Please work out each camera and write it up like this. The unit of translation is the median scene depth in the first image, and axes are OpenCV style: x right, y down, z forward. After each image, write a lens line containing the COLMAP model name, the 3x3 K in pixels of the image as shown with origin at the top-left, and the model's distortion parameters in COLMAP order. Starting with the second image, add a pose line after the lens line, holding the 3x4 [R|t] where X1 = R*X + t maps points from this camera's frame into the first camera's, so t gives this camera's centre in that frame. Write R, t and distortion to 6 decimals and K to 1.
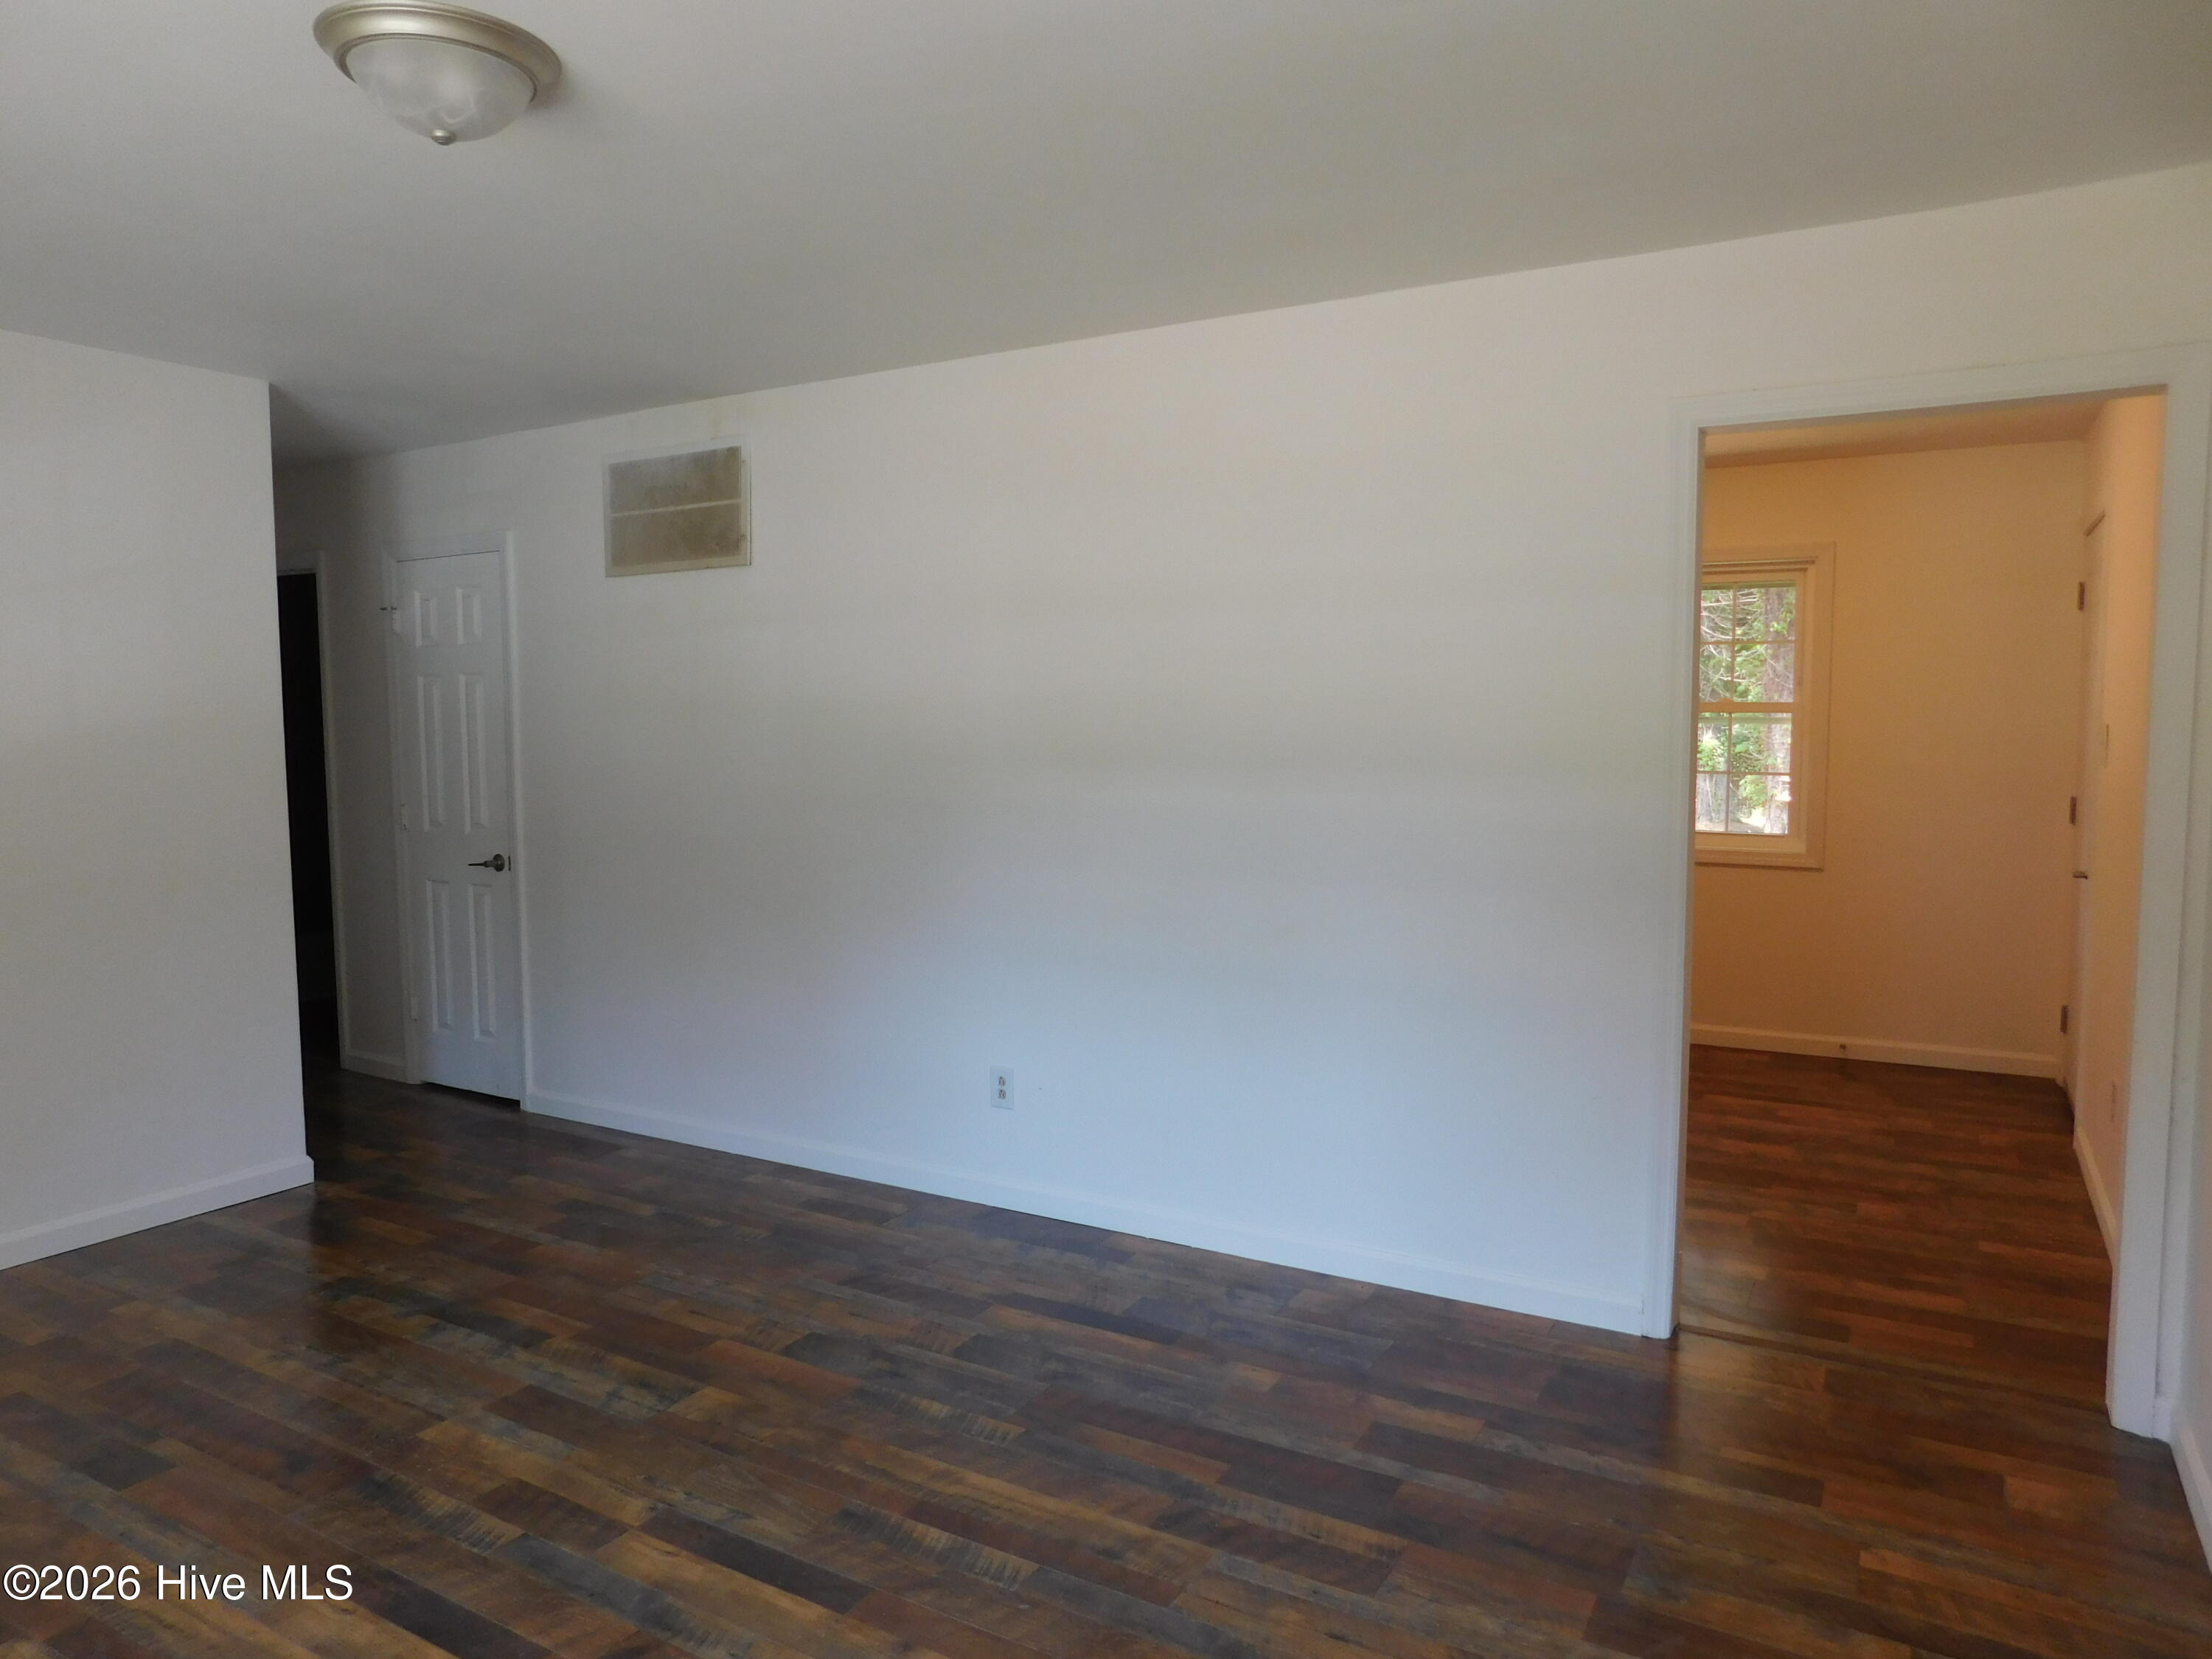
lens RADIAL K [[1457.2, 0, 1105.8], [0, 1457.2, 823.9], [0, 0, 1]] dist [-0.066859, 0.057406]
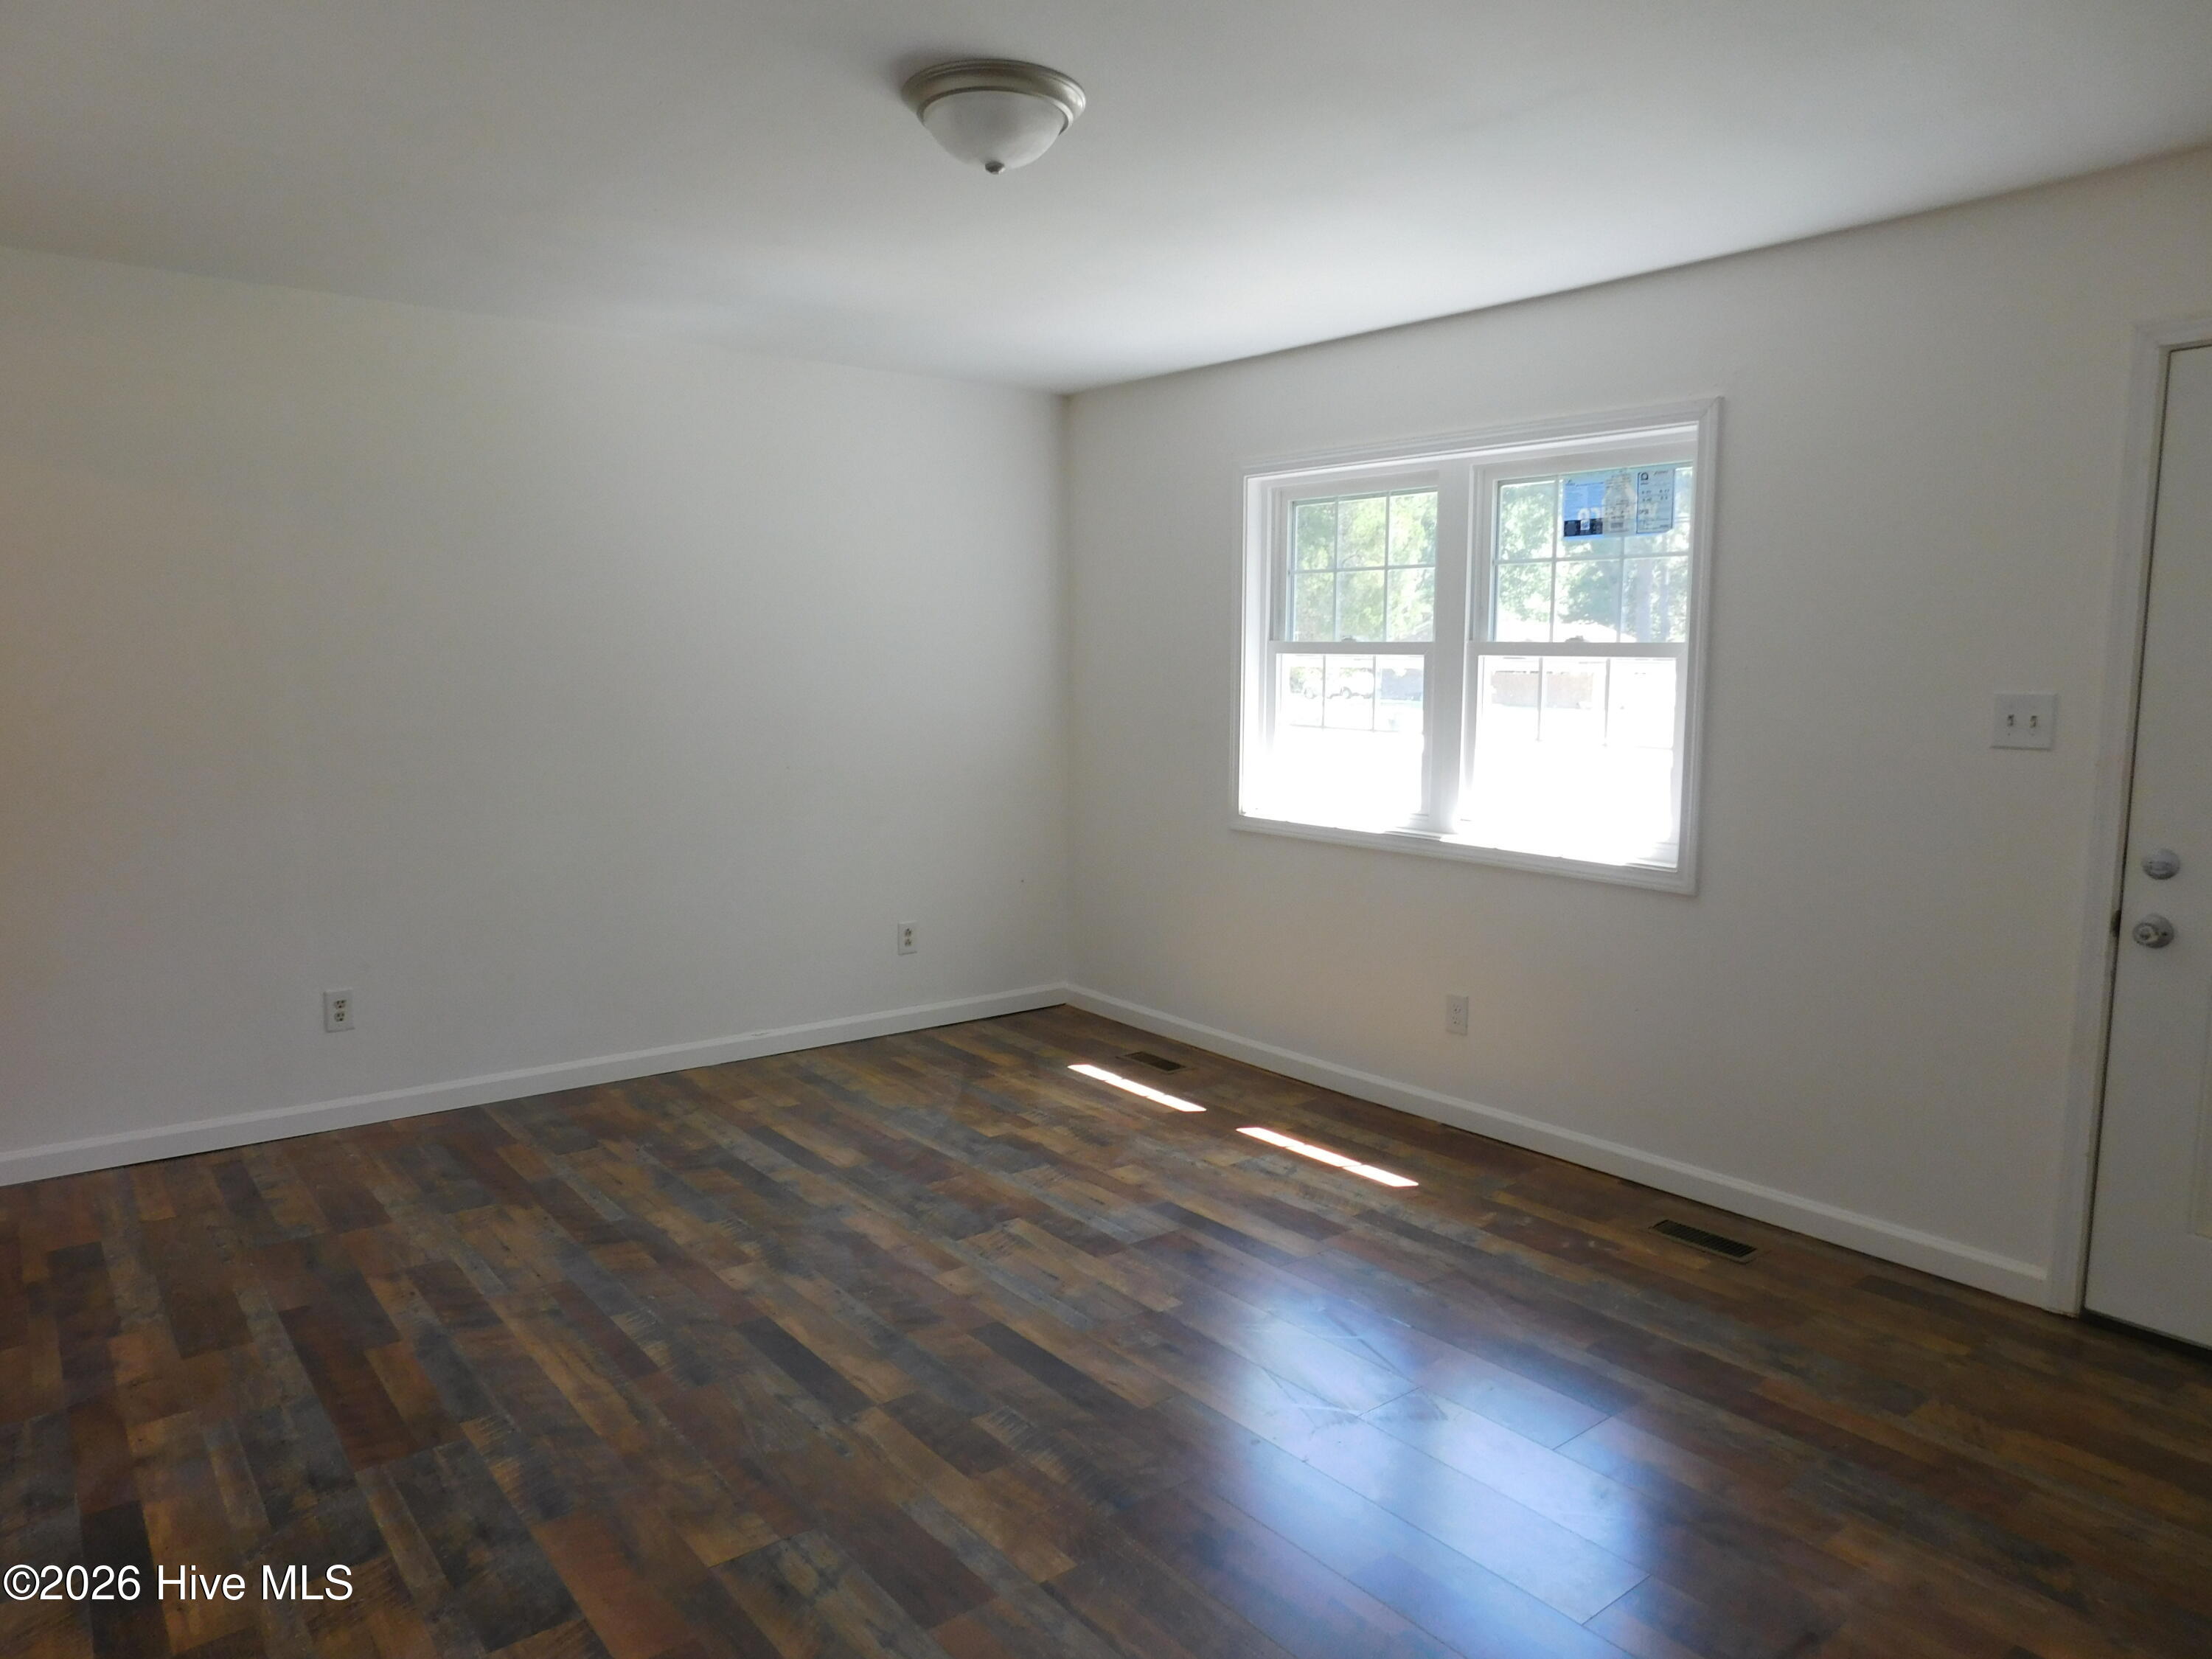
lens RADIAL K [[1457.2, 0, 1105.8], [0, 1457.2, 823.9], [0, 0, 1]] dist [-0.066859, 0.057406]
pose [[-0.931050, -0.042086, 0.362456, -0.779907], [0.026080, 0.983111, 0.181145, -0.113522], [-0.363958, 0.178108, -0.914228, 1.673790]]
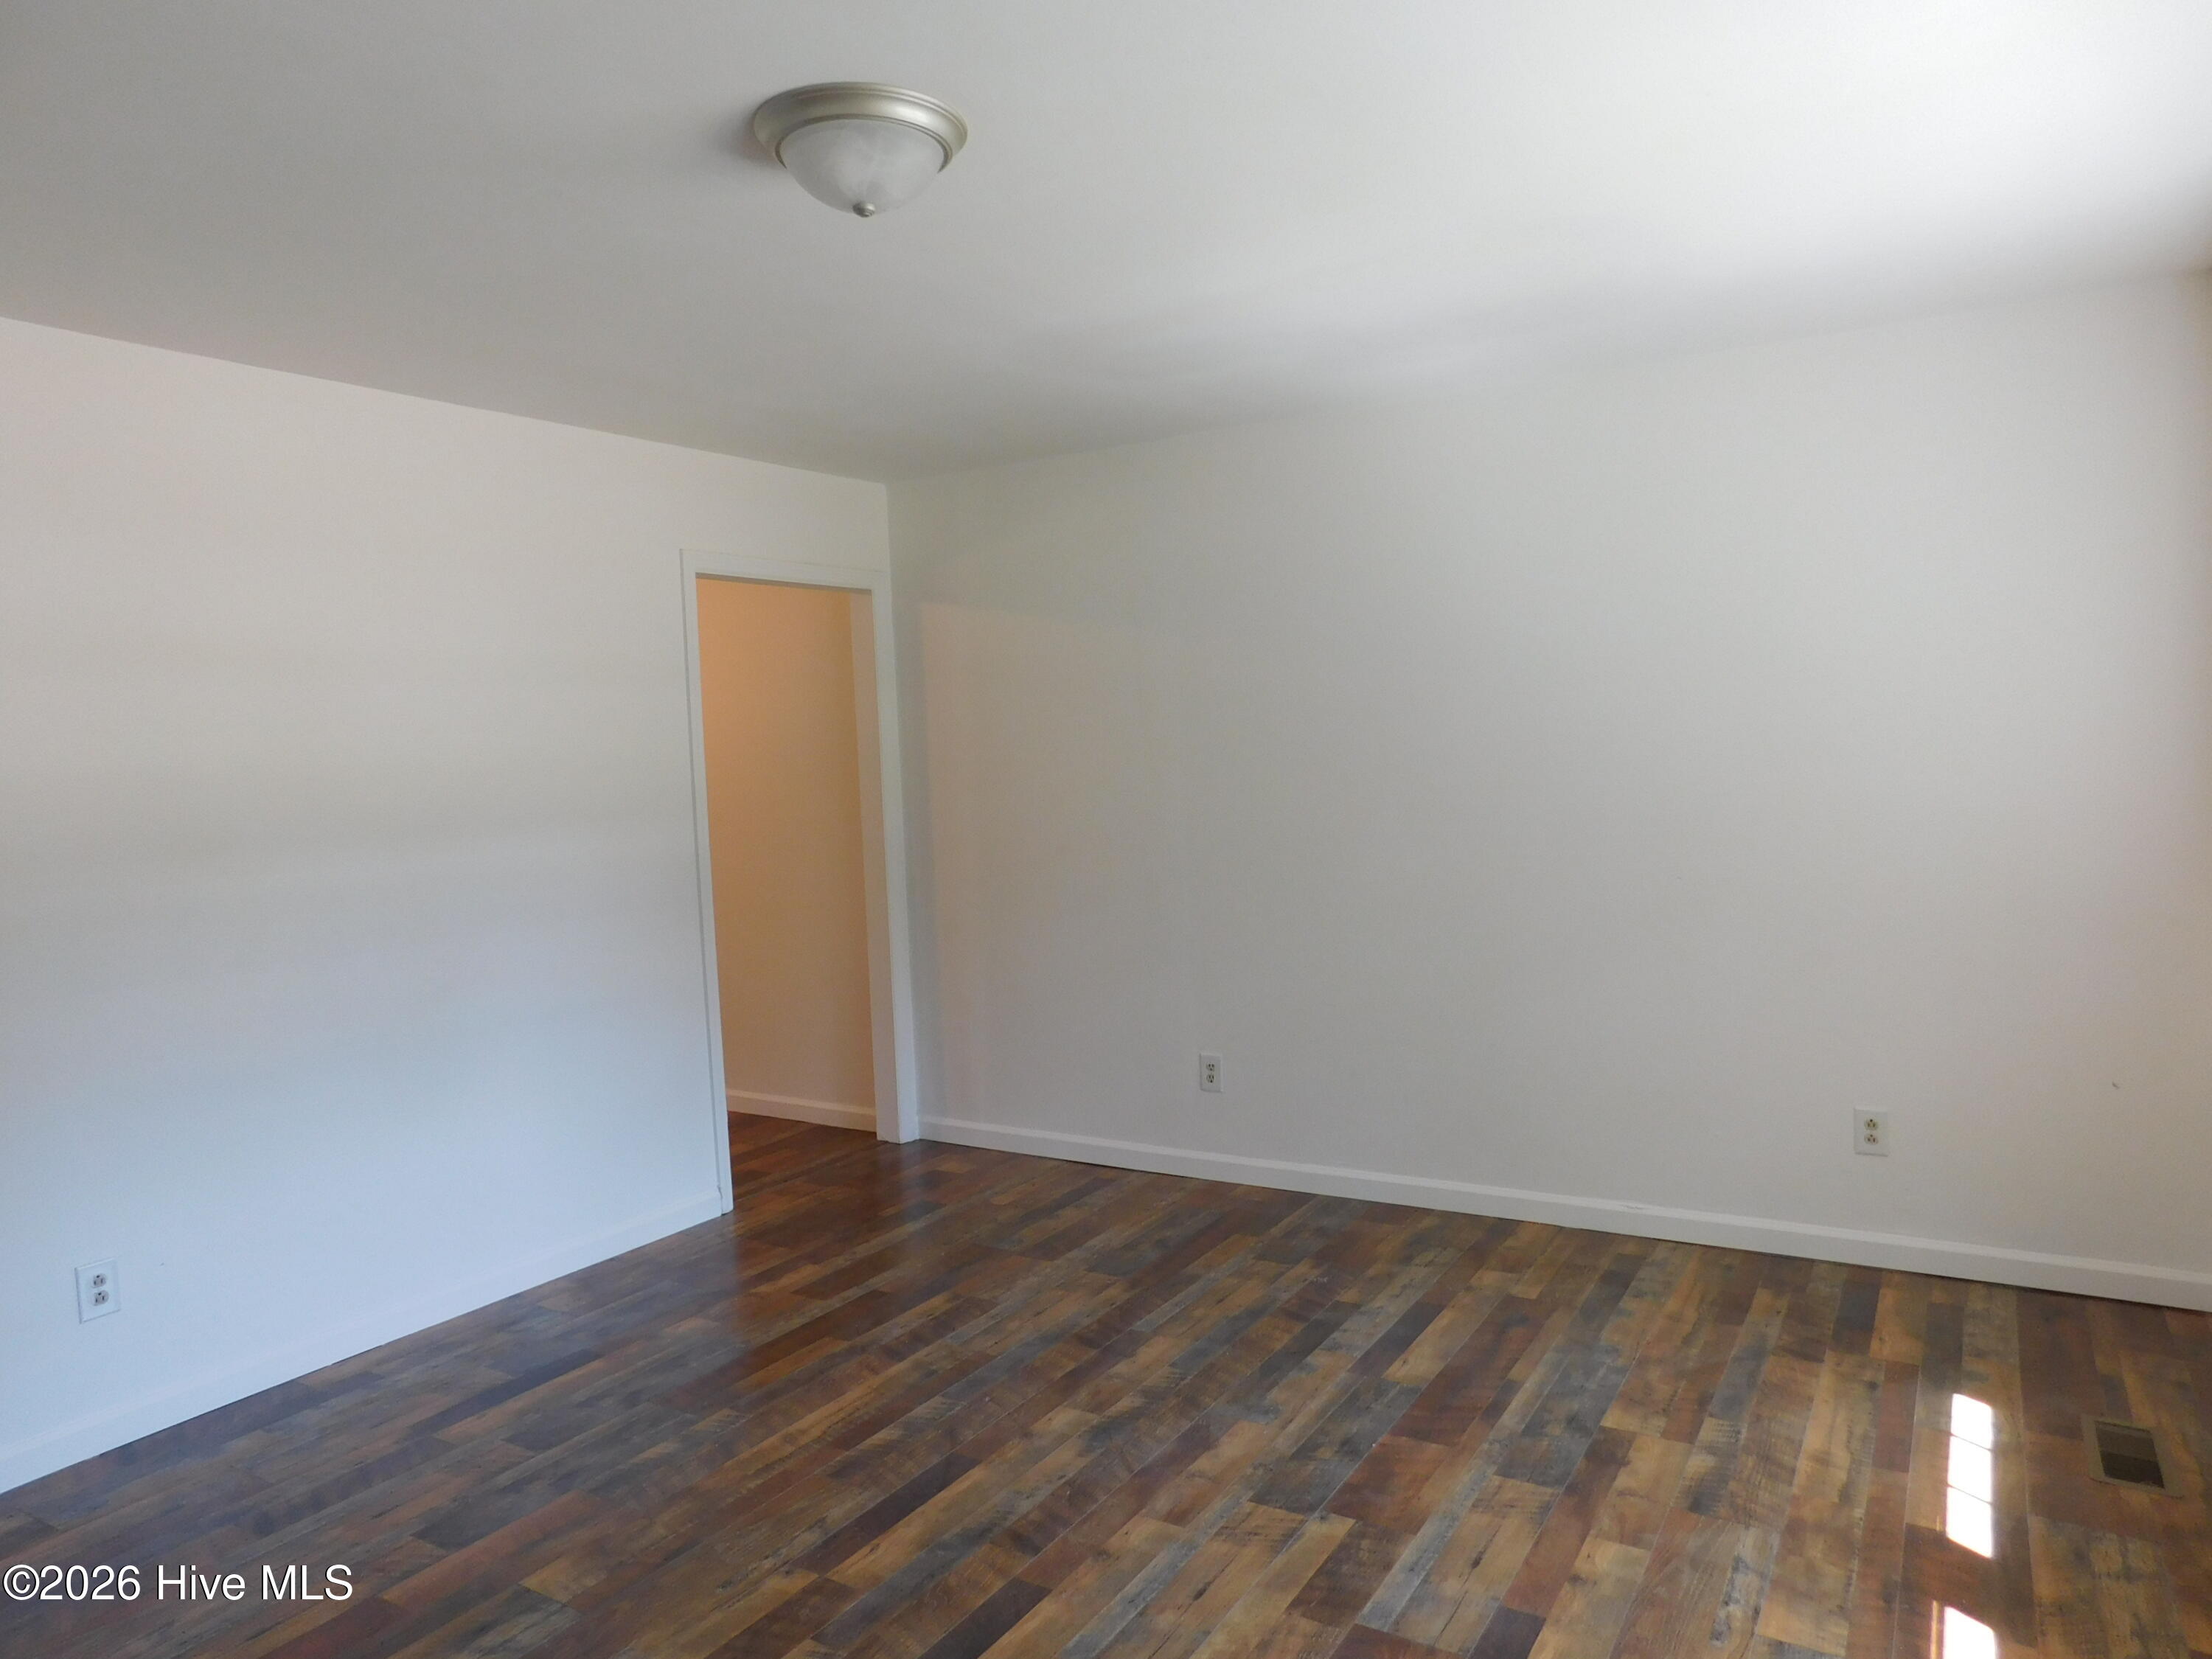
lens RADIAL K [[1457.2, 0, 1105.8], [0, 1457.2, 823.9], [0, 0, 1]] dist [-0.066859, 0.057406]
pose [[0.022572, -0.047753, 0.998604, -1.177476], [0.114844, 0.992370, 0.044859, -0.045724], [-0.993127, 0.113671, 0.027884, 0.650152]]
